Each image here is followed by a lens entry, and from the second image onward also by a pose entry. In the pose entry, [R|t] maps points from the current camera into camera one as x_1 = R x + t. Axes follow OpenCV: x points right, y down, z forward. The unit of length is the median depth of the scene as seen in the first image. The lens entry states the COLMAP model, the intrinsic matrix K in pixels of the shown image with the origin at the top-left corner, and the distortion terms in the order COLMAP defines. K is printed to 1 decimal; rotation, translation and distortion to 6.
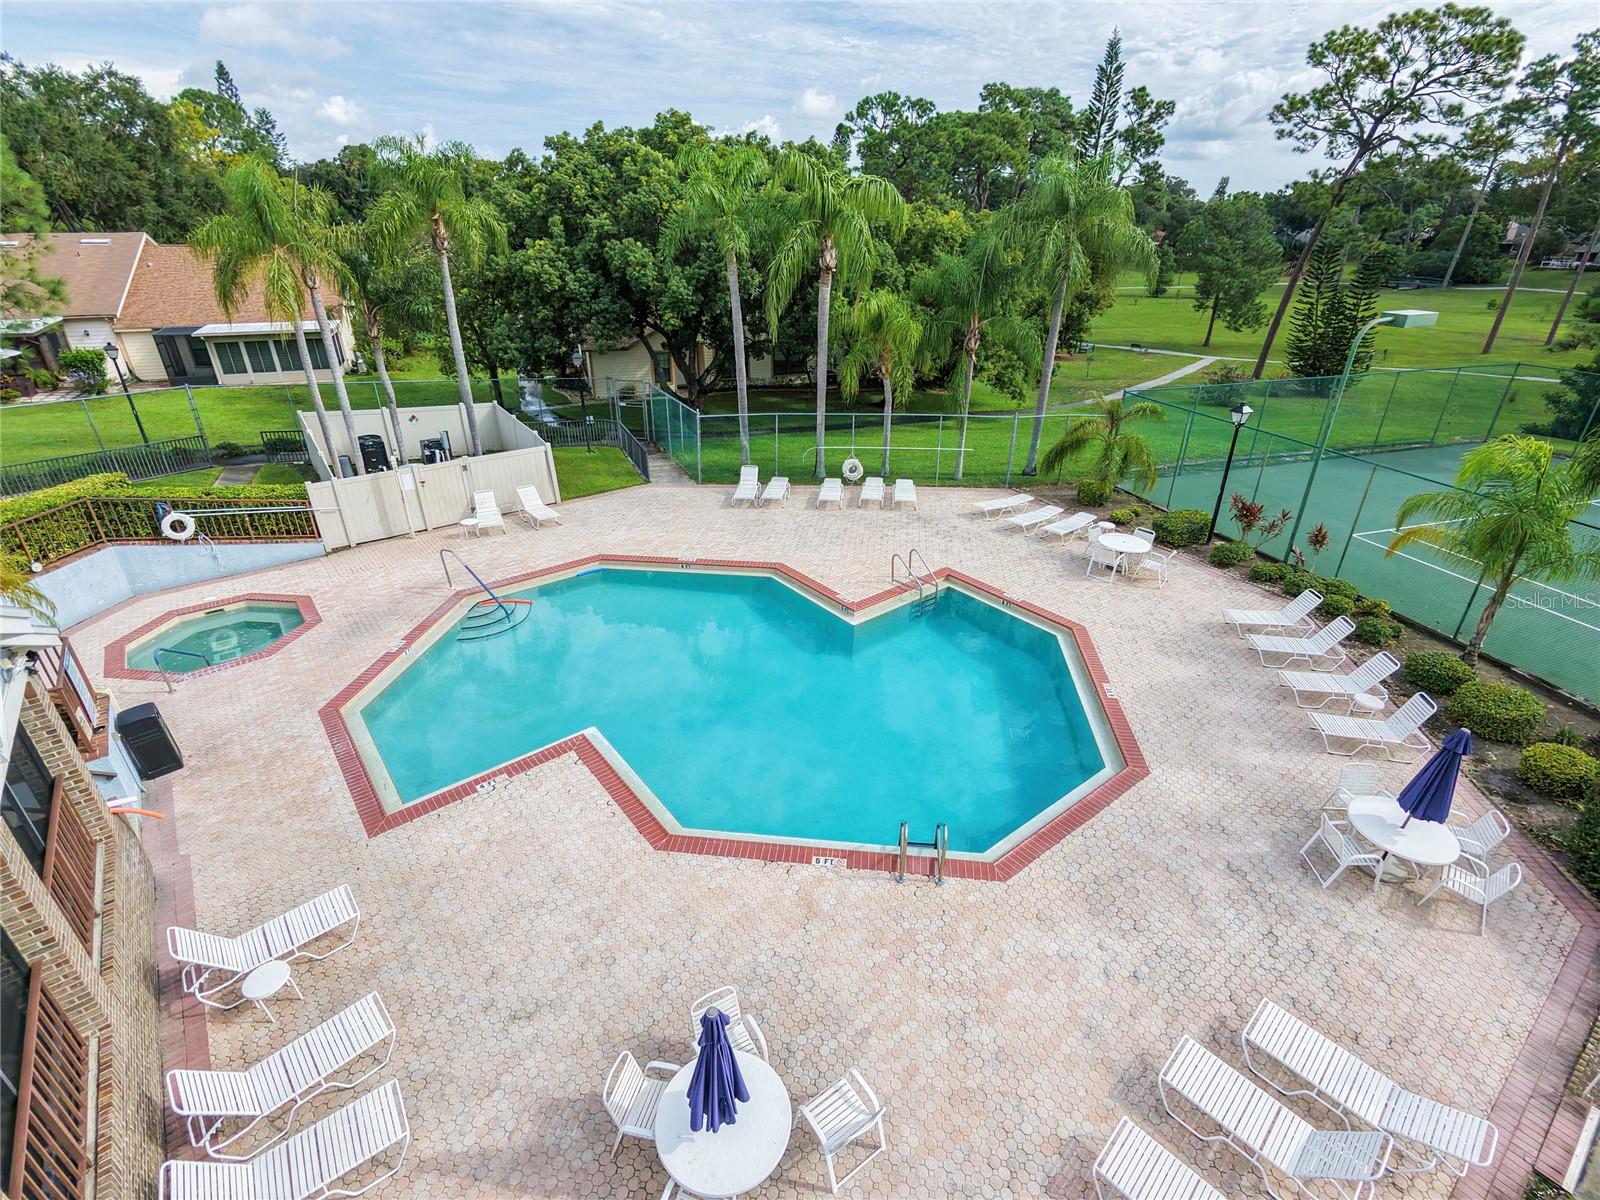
lens RADIAL K [[763.6, 0, 798.0], [0, 763.6, 601.7], [0, 0, 1]] dist [-0.000009, 0.001171]
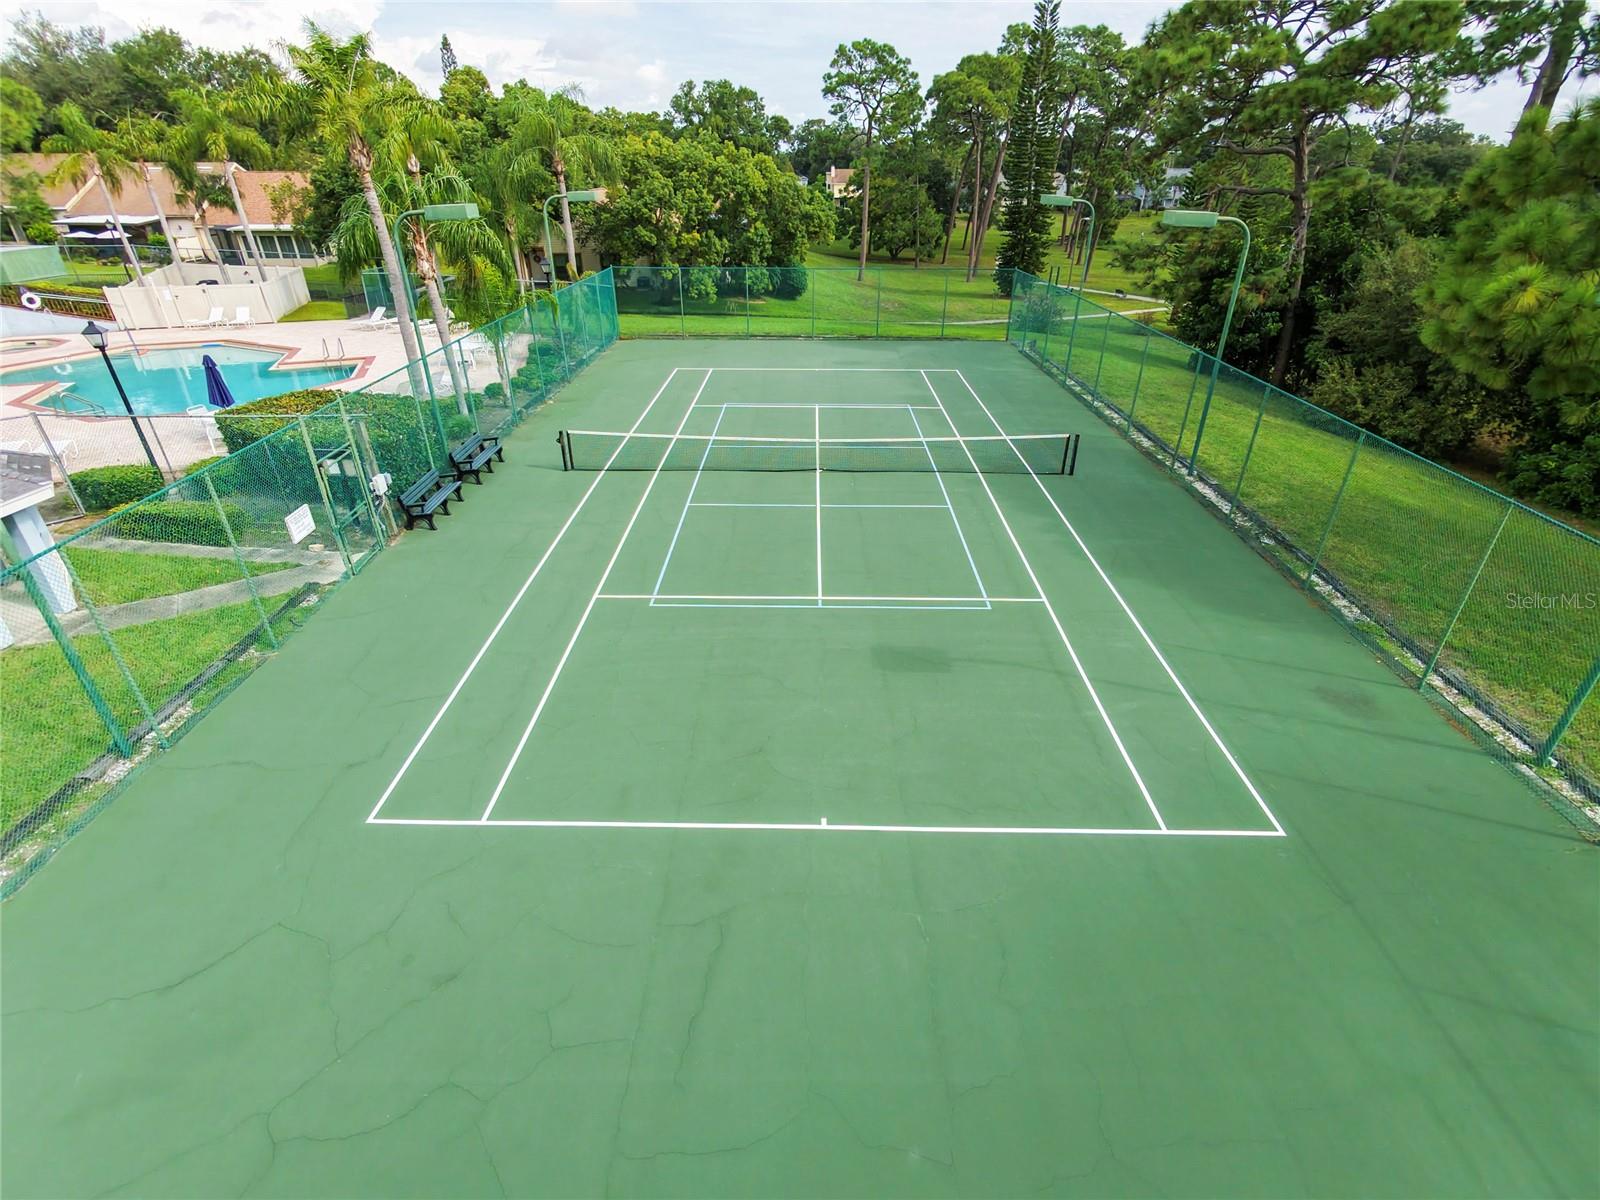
lens RADIAL K [[763.6, 0, 798.0], [0, 763.6, 601.7], [0, 0, 1]] dist [-0.000009, 0.001171]
pose [[0.951416, 0.153385, -0.266985, 1.626249], [-0.140943, 0.987863, 0.065278, 0.247019], [0.273757, -0.024477, 0.961487, -0.335200]]
